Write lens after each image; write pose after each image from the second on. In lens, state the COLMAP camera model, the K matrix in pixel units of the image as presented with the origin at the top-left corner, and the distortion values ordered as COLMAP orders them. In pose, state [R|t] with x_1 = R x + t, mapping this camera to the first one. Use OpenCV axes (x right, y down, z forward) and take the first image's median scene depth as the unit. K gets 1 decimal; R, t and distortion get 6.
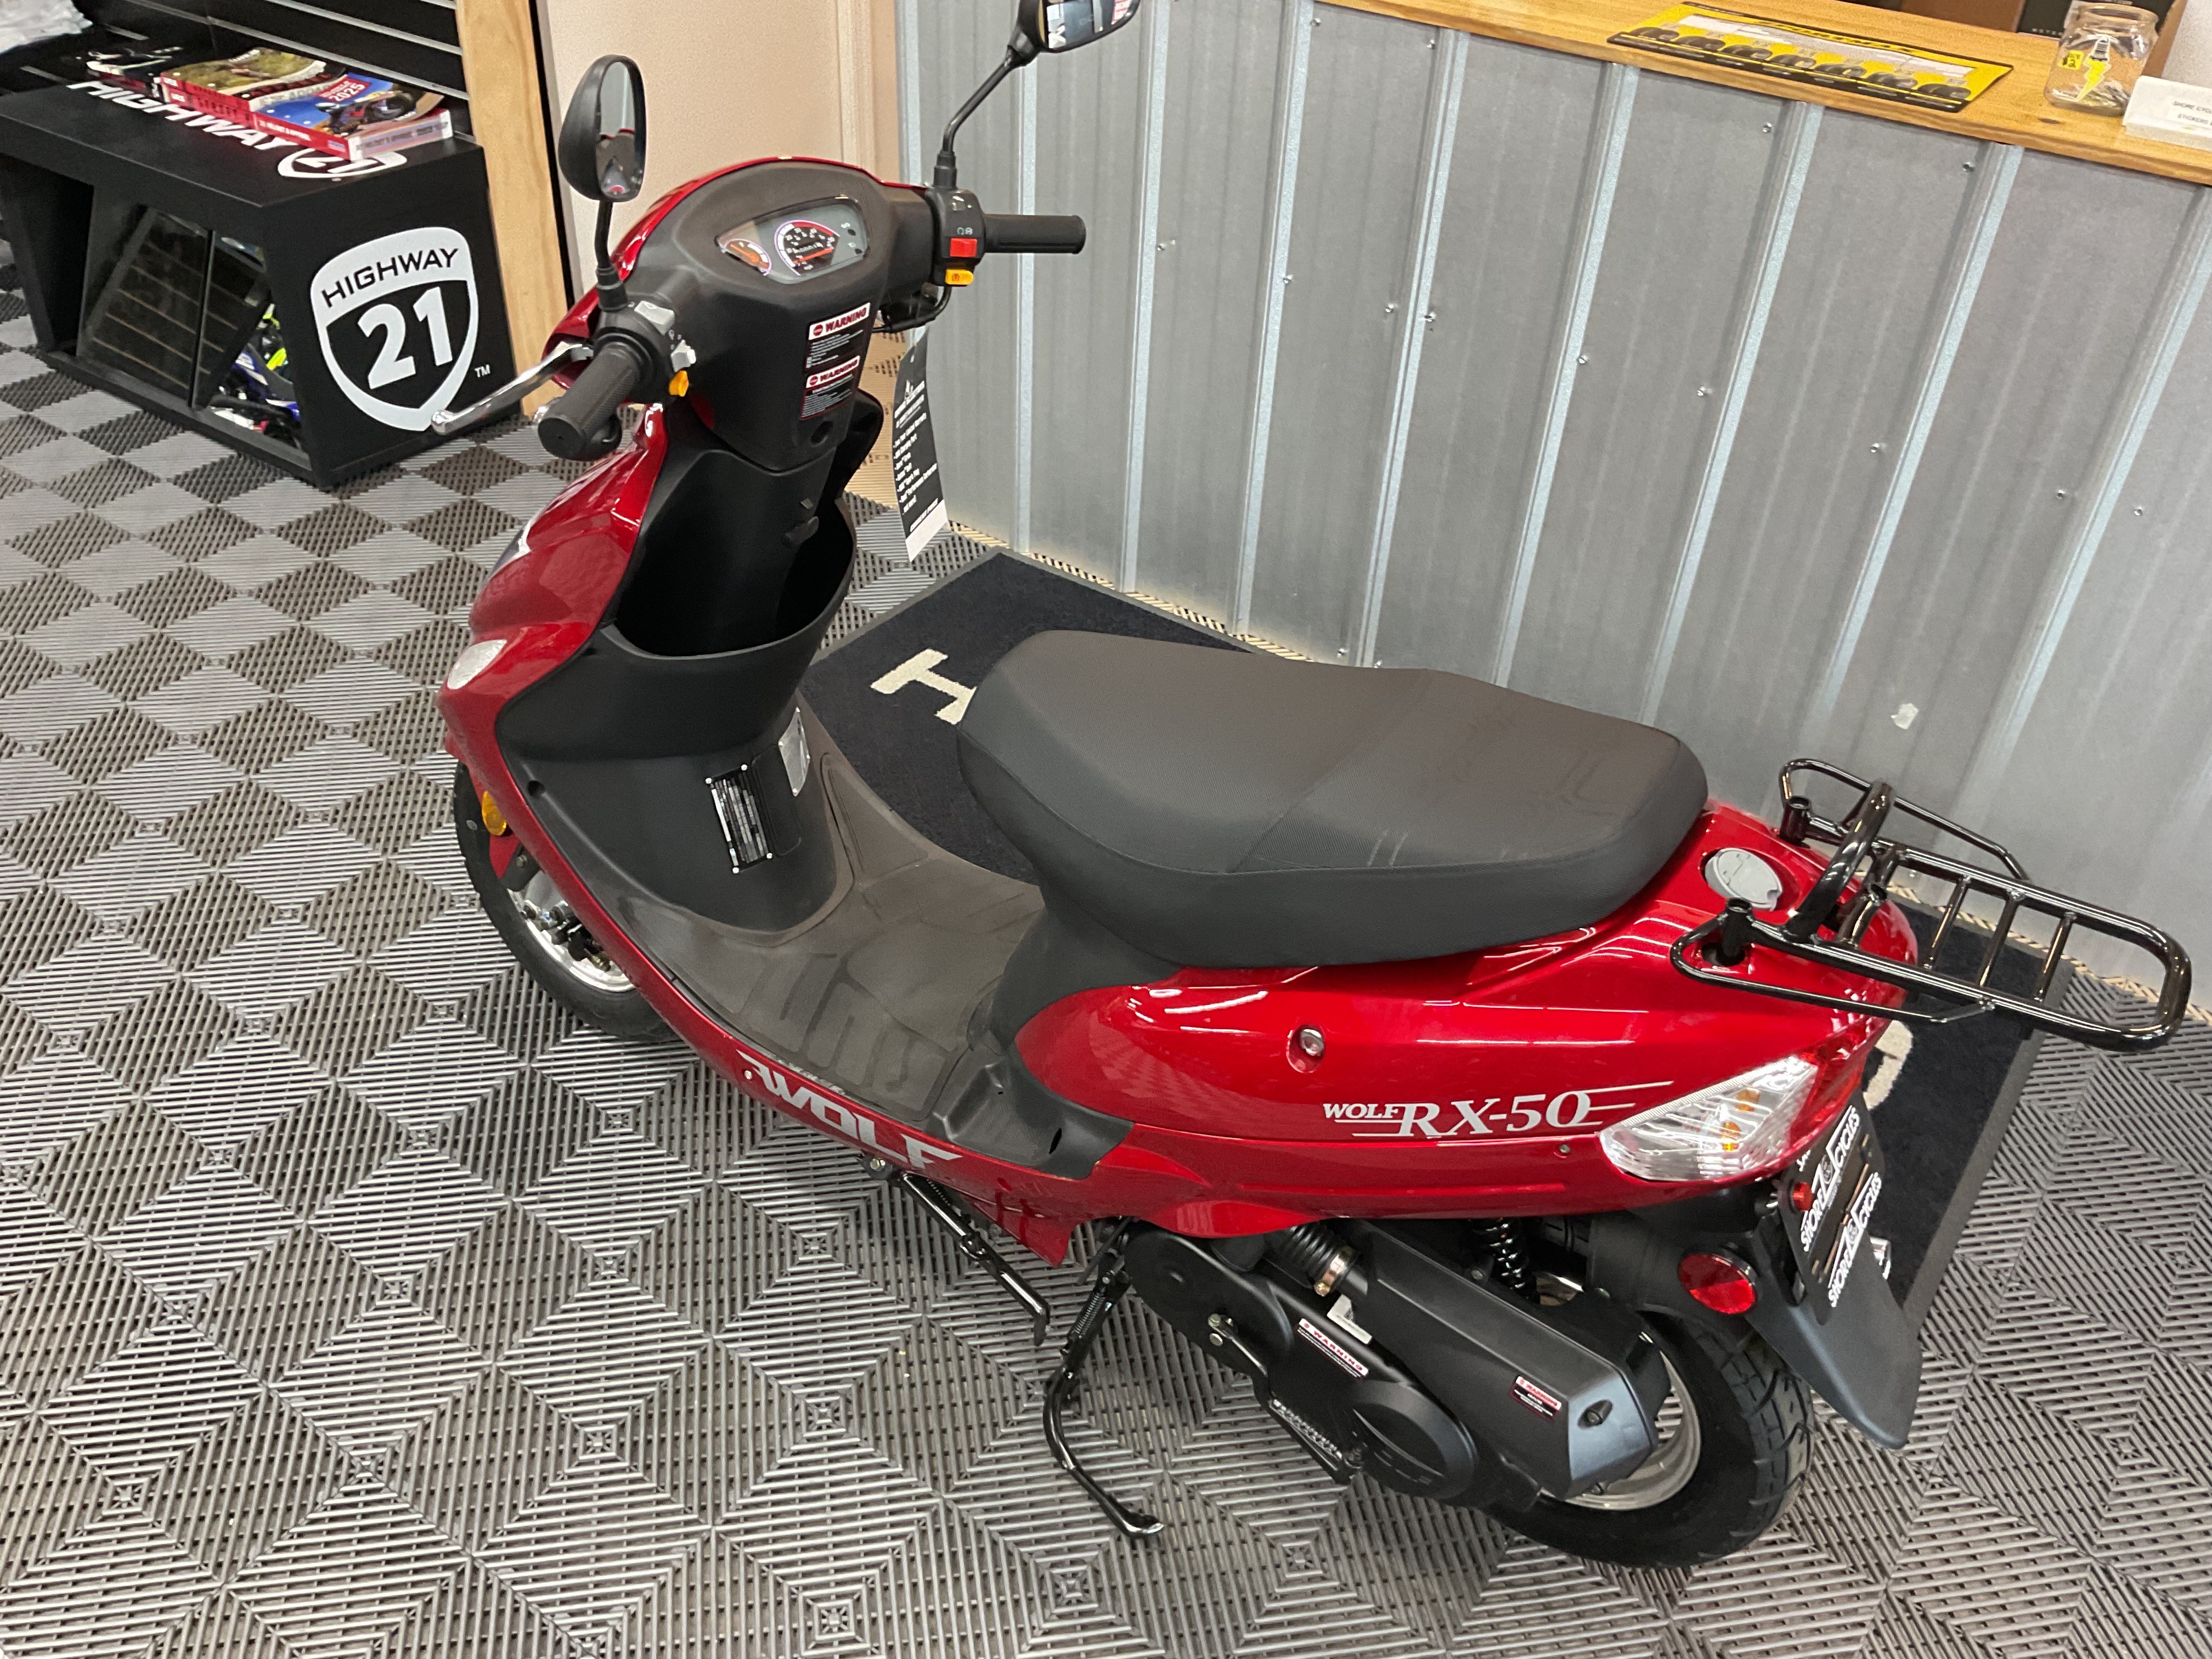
lens RADIAL K [[1877.4, 0, 1085.6], [0, 1877.4, 820.7], [0, 0, 1]] dist [0.076668, -0.120129]
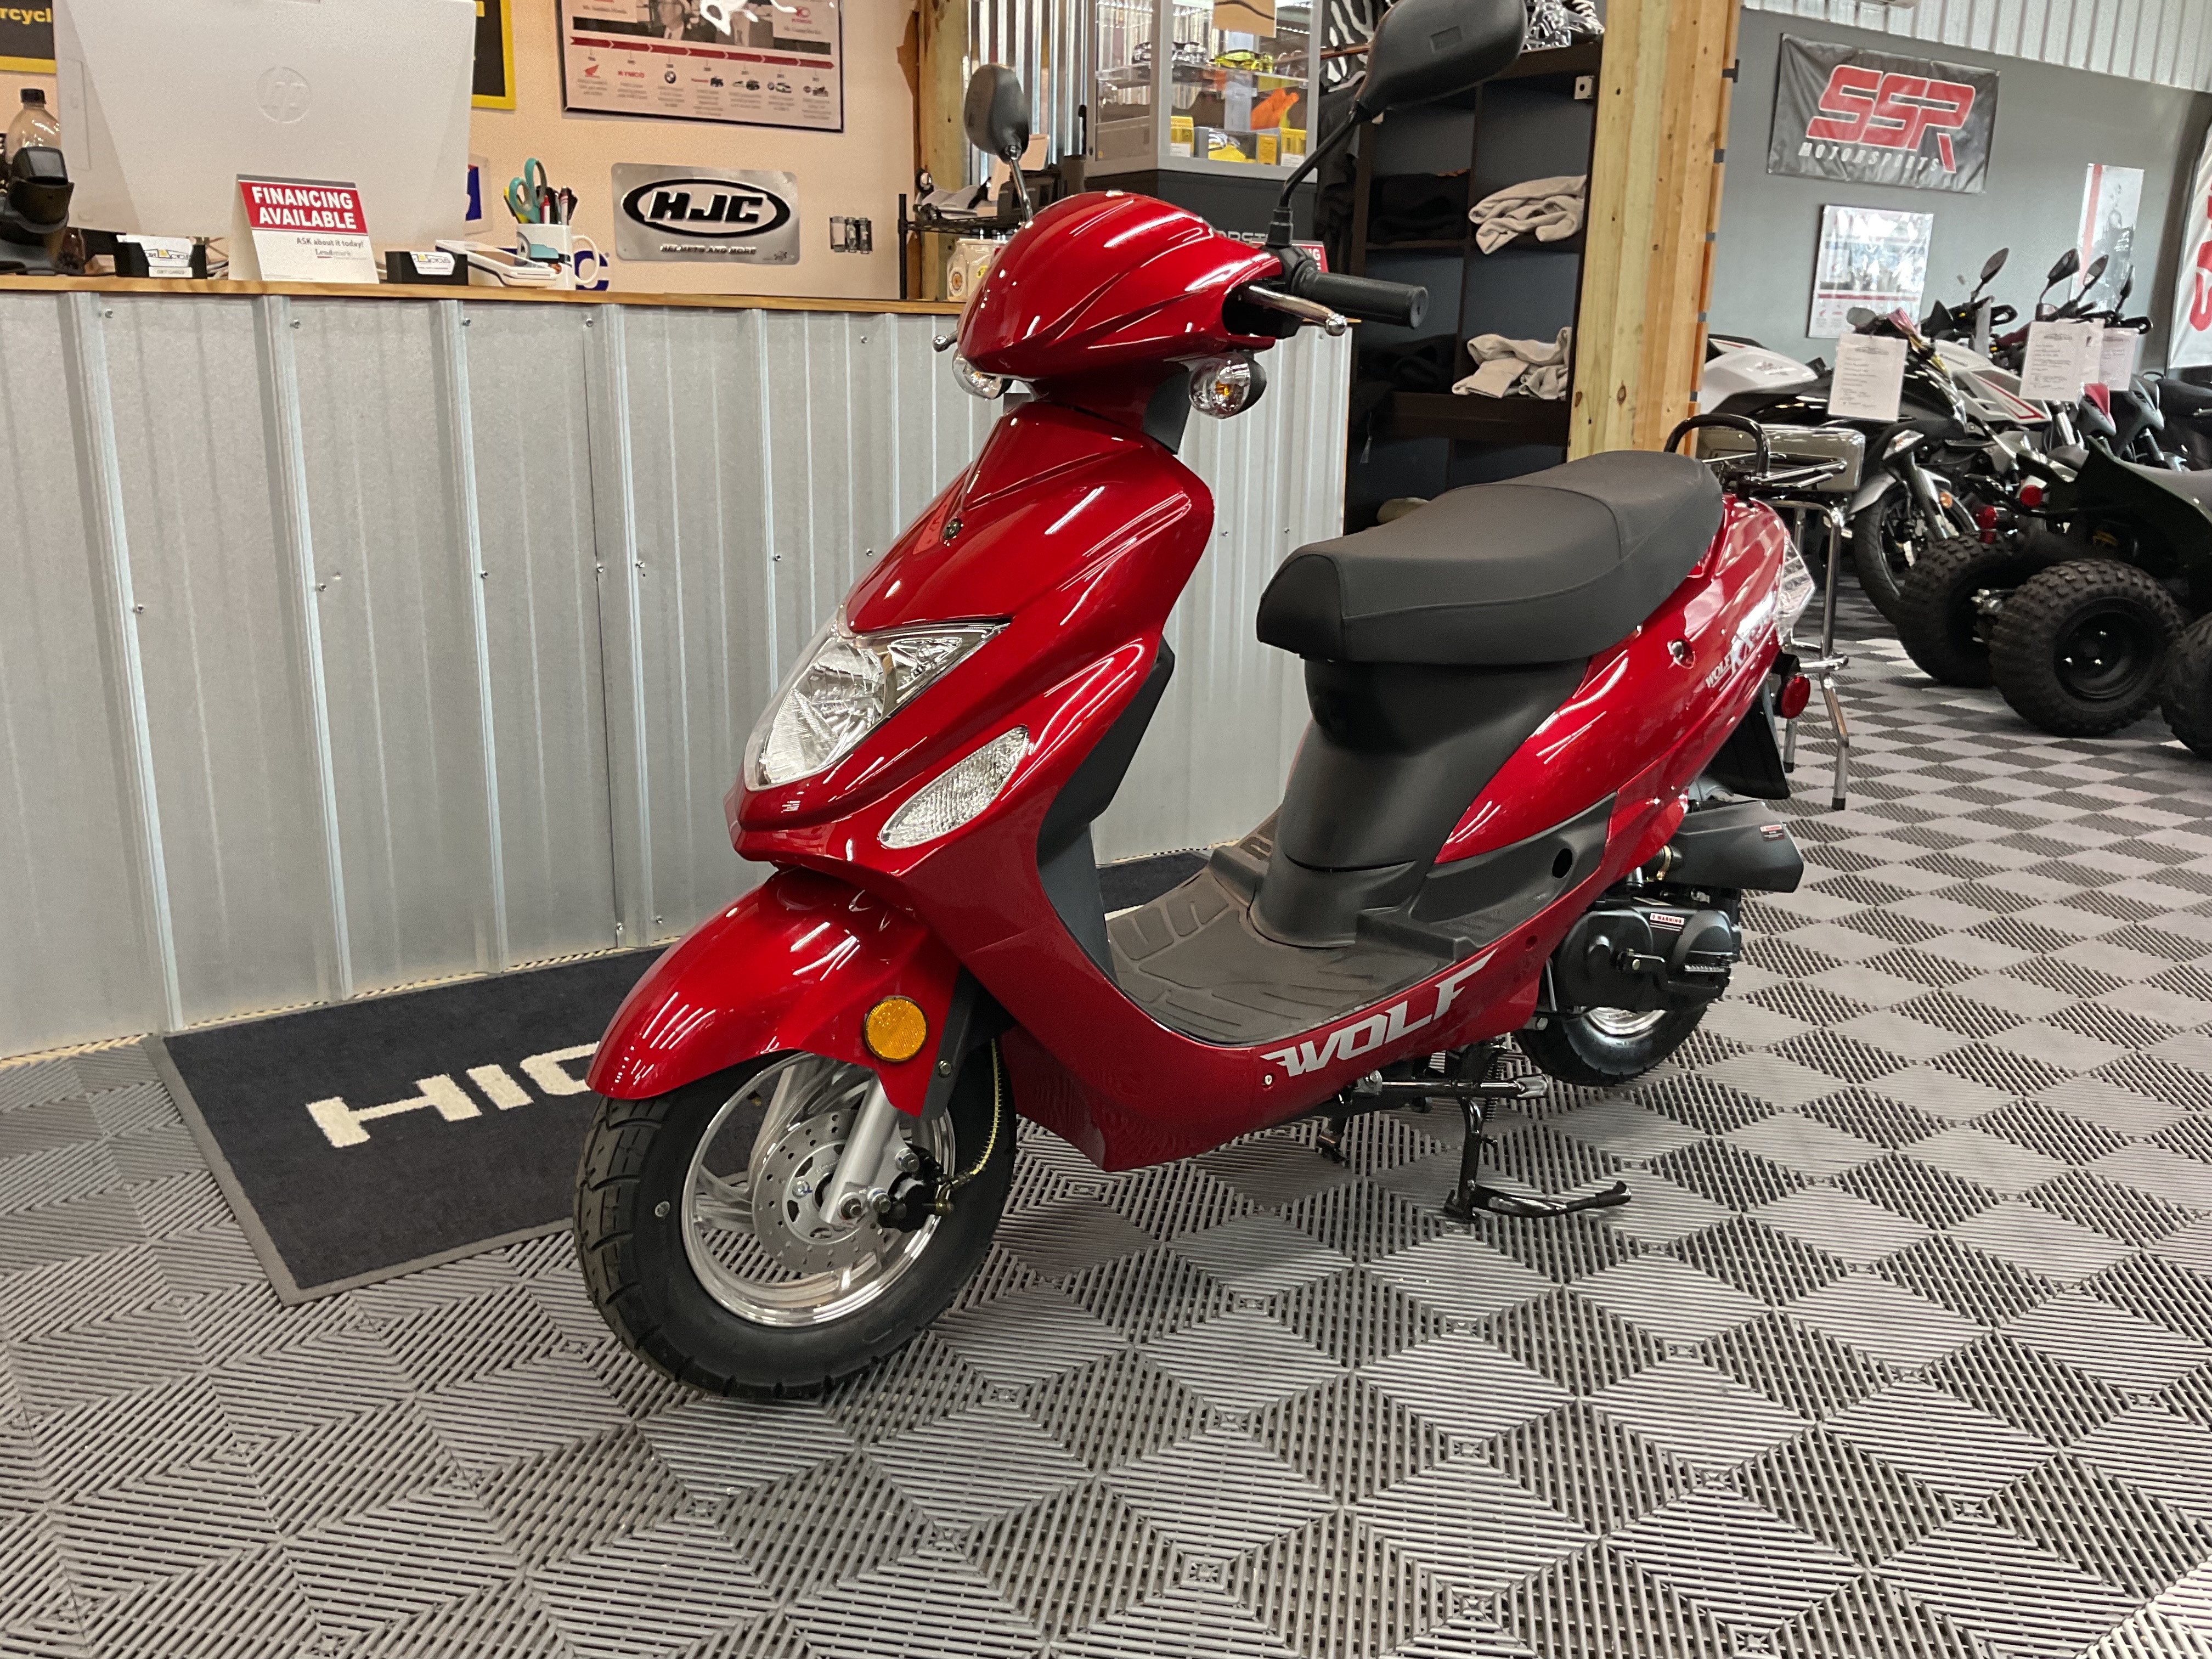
lens RADIAL K [[1945.1, 0, 1101.9], [0, 1945.1, 764.6], [0, 0, 1]] dist [0.099222, -0.244812]
pose [[0.311441, -0.241145, 0.919159, -1.185076], [0.561855, 0.826810, 0.026542, -0.081945], [-0.766370, 0.508168, 0.392991, 0.631941]]
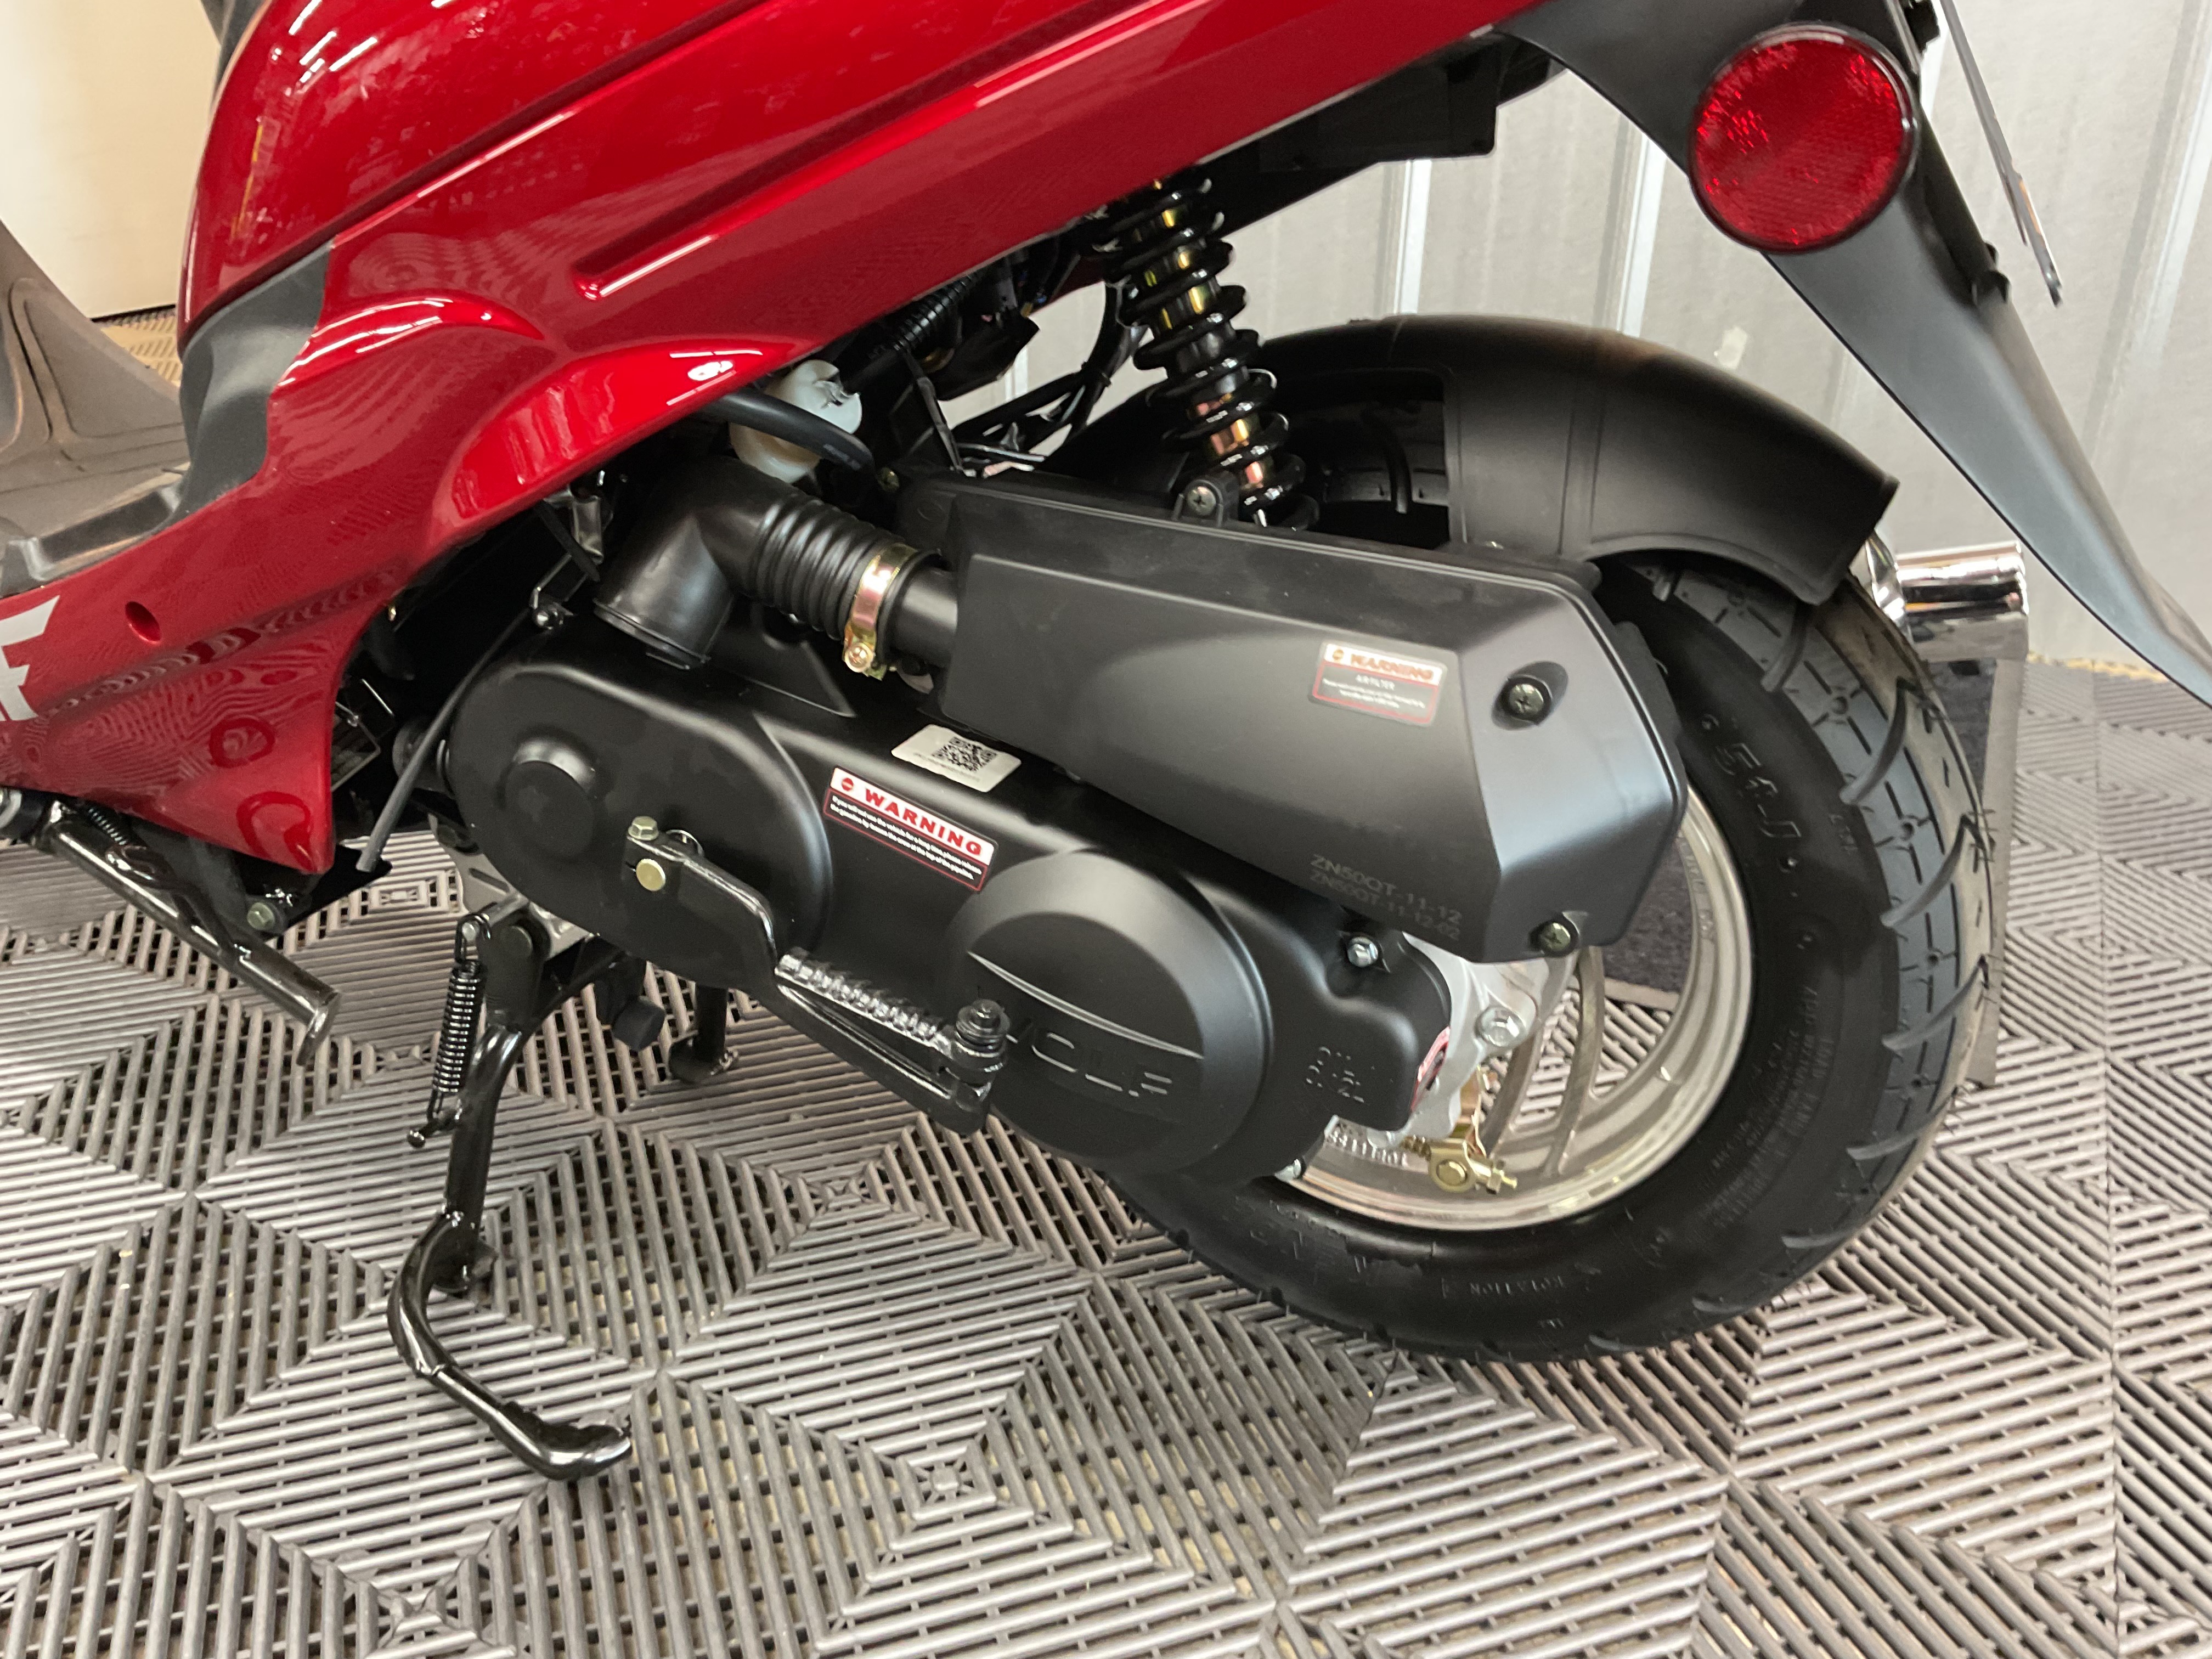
lens RADIAL K [[1877.4, 0, 1085.6], [0, 1877.4, 820.7], [0, 0, 1]] dist [0.076668, -0.120129]
pose [[0.984402, -0.101657, 0.143595, 0.099005], [0.127819, 0.974073, -0.186666, 0.331563], [-0.120896, 0.202109, 0.971873, 0.527883]]
